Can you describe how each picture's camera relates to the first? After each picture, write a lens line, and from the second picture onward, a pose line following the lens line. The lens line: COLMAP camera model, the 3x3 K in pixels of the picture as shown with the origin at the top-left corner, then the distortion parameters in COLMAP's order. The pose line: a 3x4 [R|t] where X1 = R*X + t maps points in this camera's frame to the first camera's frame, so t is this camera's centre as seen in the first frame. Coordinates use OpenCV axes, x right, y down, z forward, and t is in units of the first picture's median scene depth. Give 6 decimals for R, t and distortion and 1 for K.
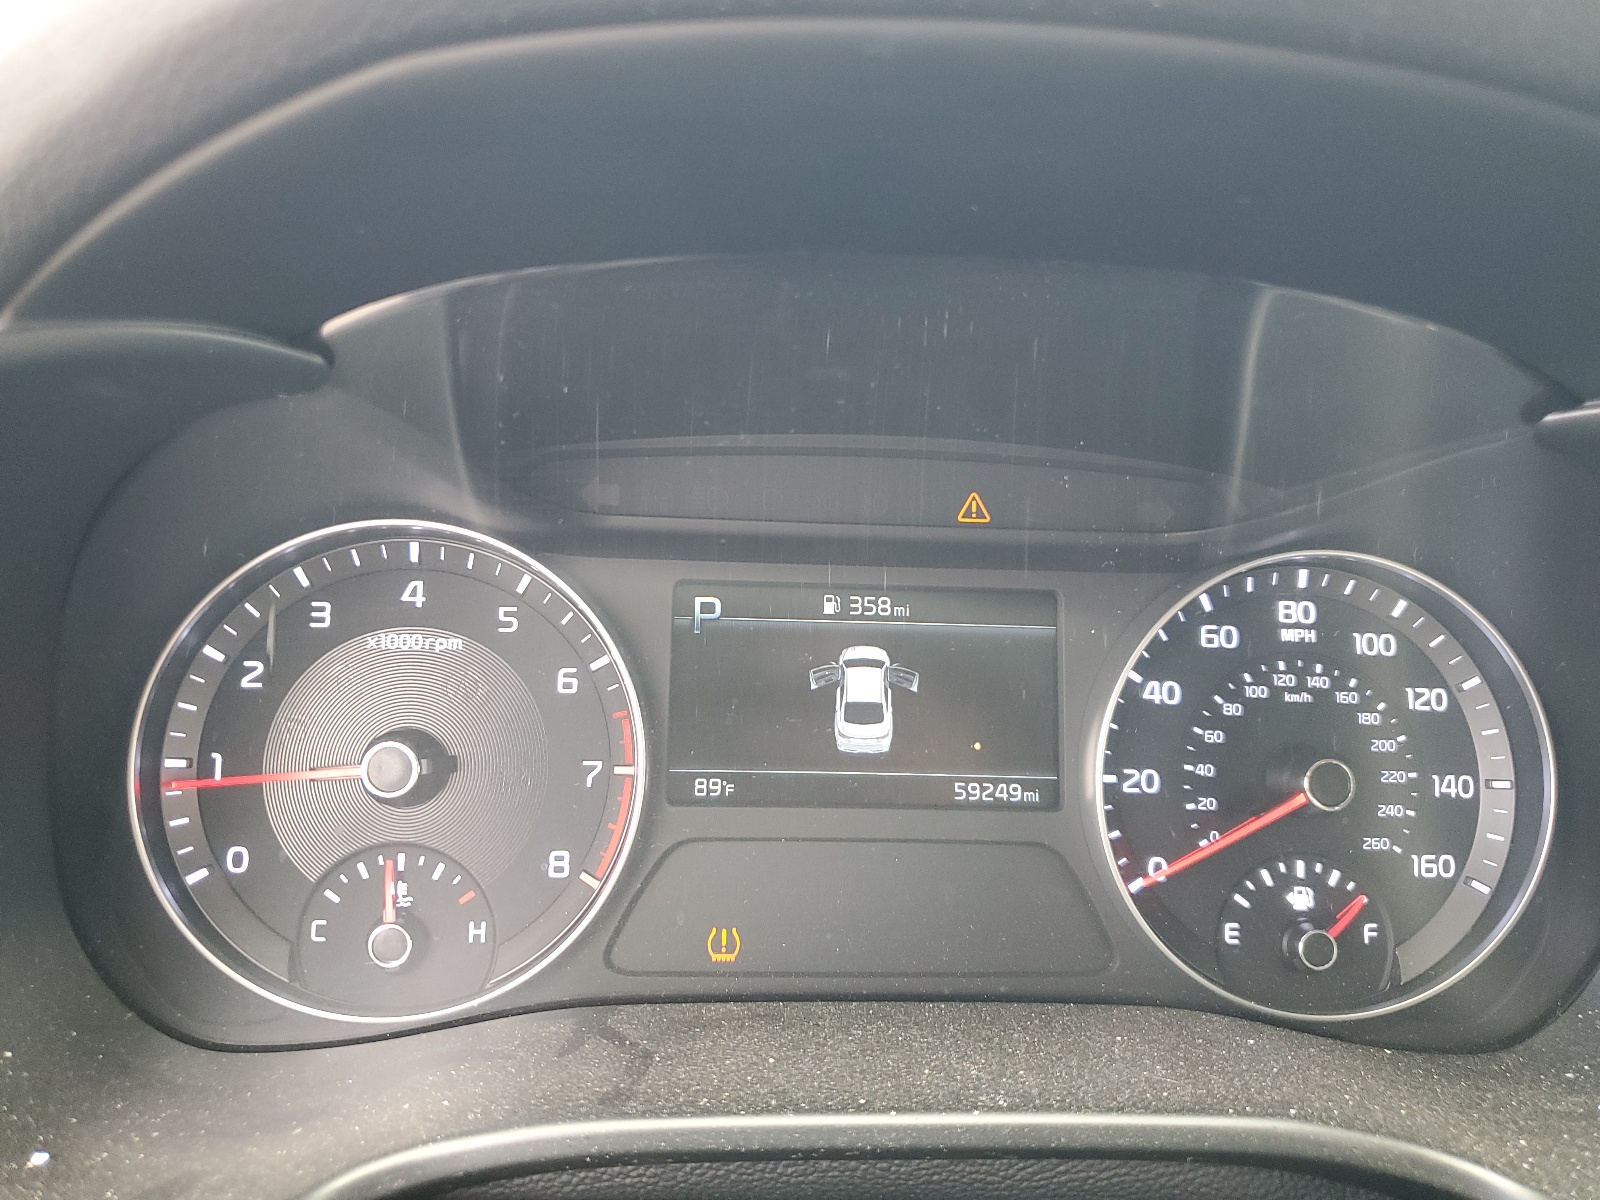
lens RADIAL K [[1245.3, 0, 798.3], [0, 1245.3, 600.0], [0, 0, 1]] dist [0.008357, 0.002484]
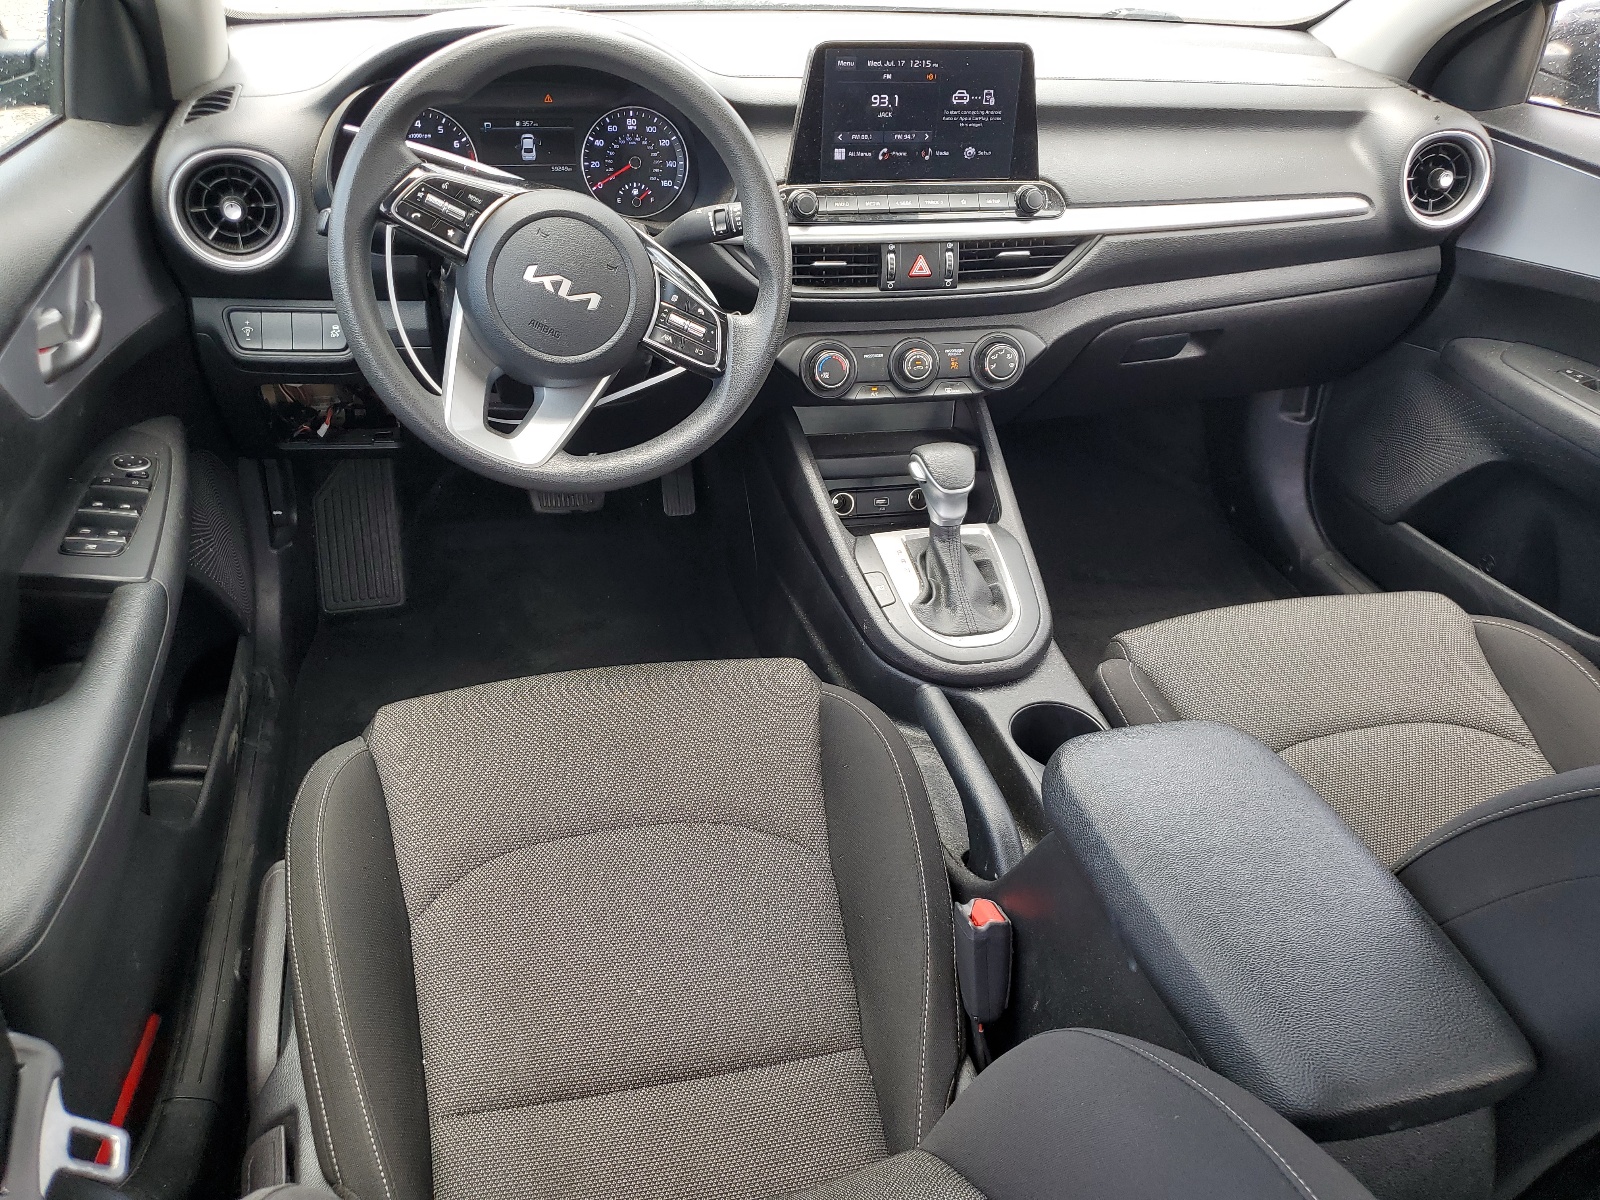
lens RADIAL K [[1245.3, 0, 804.5], [0, 1245.3, 593.1], [0, 0, 1]] dist [0.008357, 0.002484]
pose [[0.986528, -0.086598, 0.138793, 0.258866], [0.032621, 0.935499, 0.351821, 0.037152], [-0.160307, -0.342553, 0.925721, -3.598635]]
